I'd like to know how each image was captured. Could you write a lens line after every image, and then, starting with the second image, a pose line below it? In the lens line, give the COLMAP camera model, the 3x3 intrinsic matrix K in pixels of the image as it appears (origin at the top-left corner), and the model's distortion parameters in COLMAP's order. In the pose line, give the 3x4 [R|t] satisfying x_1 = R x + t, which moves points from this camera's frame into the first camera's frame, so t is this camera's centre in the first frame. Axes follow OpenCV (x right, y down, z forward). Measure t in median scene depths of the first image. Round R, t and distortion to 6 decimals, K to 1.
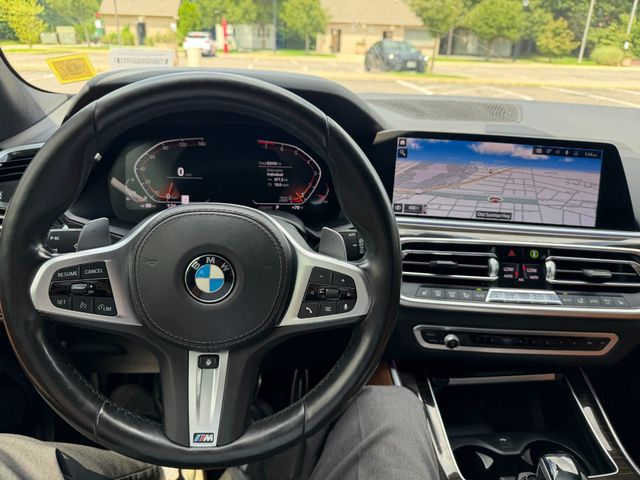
lens RADIAL K [[460.5, 0, 320.0], [0, 460.5, 240.0], [0, 0, 1]] dist [-0.068691, 0.042881]
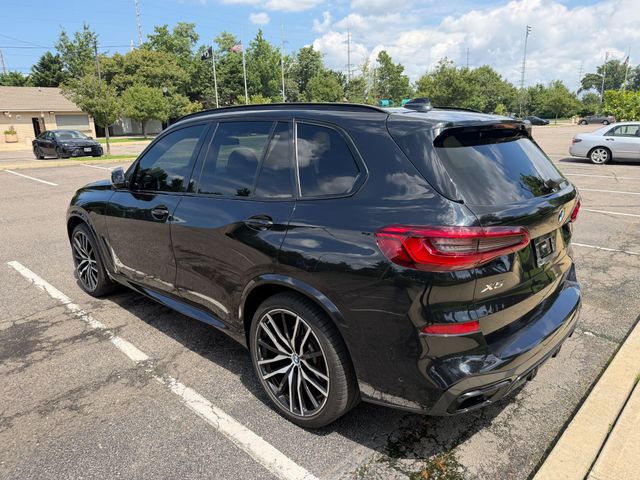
lens RADIAL K [[455.1, 0, 320.3], [0, 455.1, 253.8], [0, 0, 1]] dist [-0.007133, -0.003788]
pose [[0.760628, -0.225687, 0.608696, -0.058893], [0.297570, 0.954532, -0.017930, 0.031779], [-0.576973, 0.194768, 0.793201, -0.104975]]
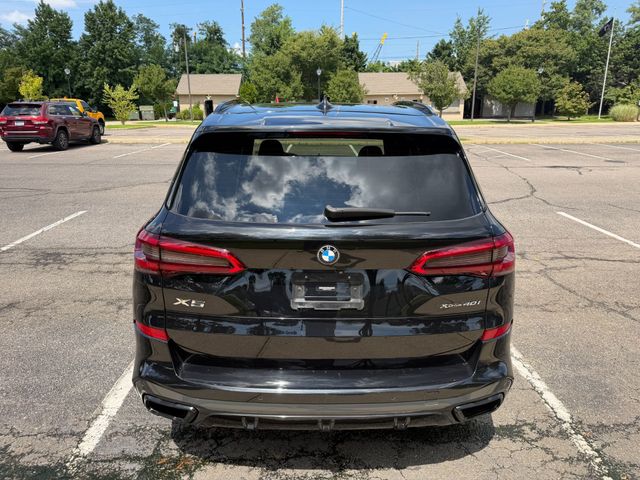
lens RADIAL K [[452.0, 0, 320.5], [0, 452.0, 252.9], [0, 0, 1]] dist [-0.003315, -0.005100]
pose [[0.994968, -0.005828, -0.100019, 0.018492], [-0.004195, 0.995008, -0.099709, 0.041136], [0.100101, 0.099627, 0.989977, -0.124605]]
